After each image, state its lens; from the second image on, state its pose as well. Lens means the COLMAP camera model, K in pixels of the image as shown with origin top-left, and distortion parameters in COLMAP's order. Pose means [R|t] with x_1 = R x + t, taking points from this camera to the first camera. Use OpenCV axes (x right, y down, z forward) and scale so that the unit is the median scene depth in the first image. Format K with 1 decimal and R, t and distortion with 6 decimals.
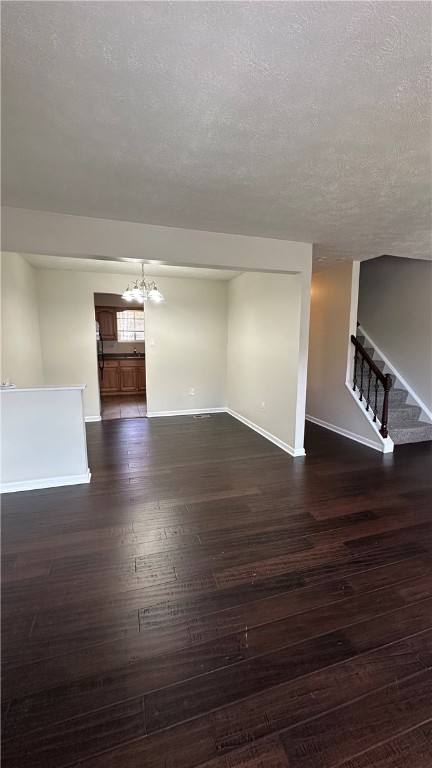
lens RADIAL K [[305.8, 0, 216.8], [0, 305.8, 384.8], [0, 0, 1]] dist [-0.001653, 0.000631]
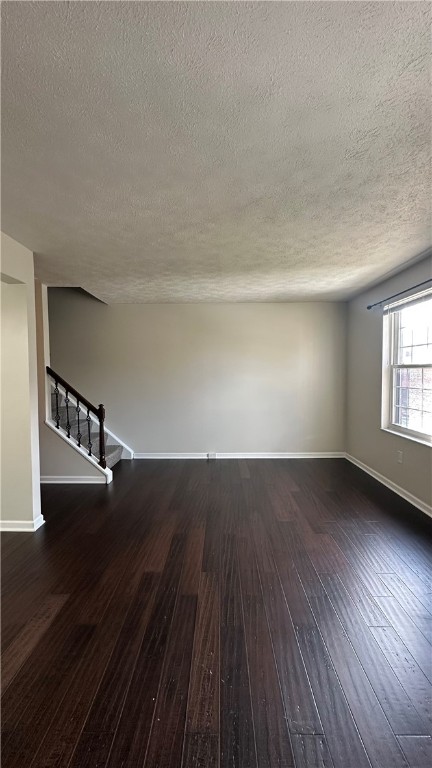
lens RADIAL K [[305.8, 0, 216.8], [0, 305.8, 384.8], [0, 0, 1]] dist [-0.001653, 0.000631]
pose [[0.316117, -0.047645, 0.947523, -0.197273], [0.144102, 0.989561, 0.001683, -0.033502], [-0.937712, 0.136008, 0.319683, 0.223169]]
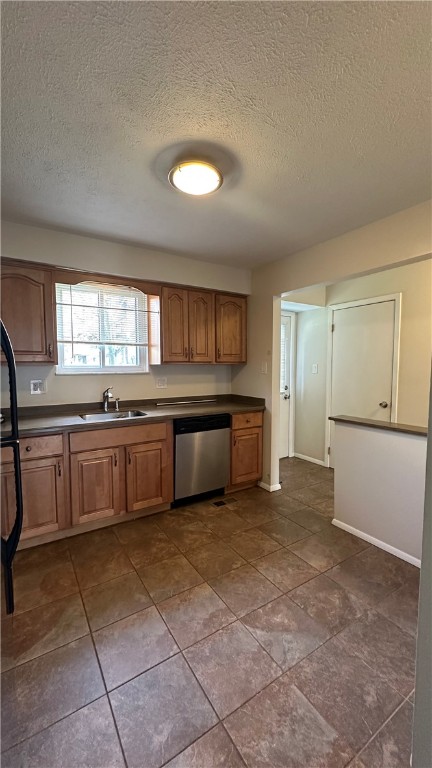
lens RADIAL K [[305.8, 0, 216.8], [0, 305.8, 384.8], [0, 0, 1]] dist [-0.001653, 0.000631]
pose [[0.963462, -0.021405, 0.266990, -0.435480], [0.042834, 0.996286, -0.074699, -0.166681], [-0.264399, 0.083406, 0.960800, 1.120528]]
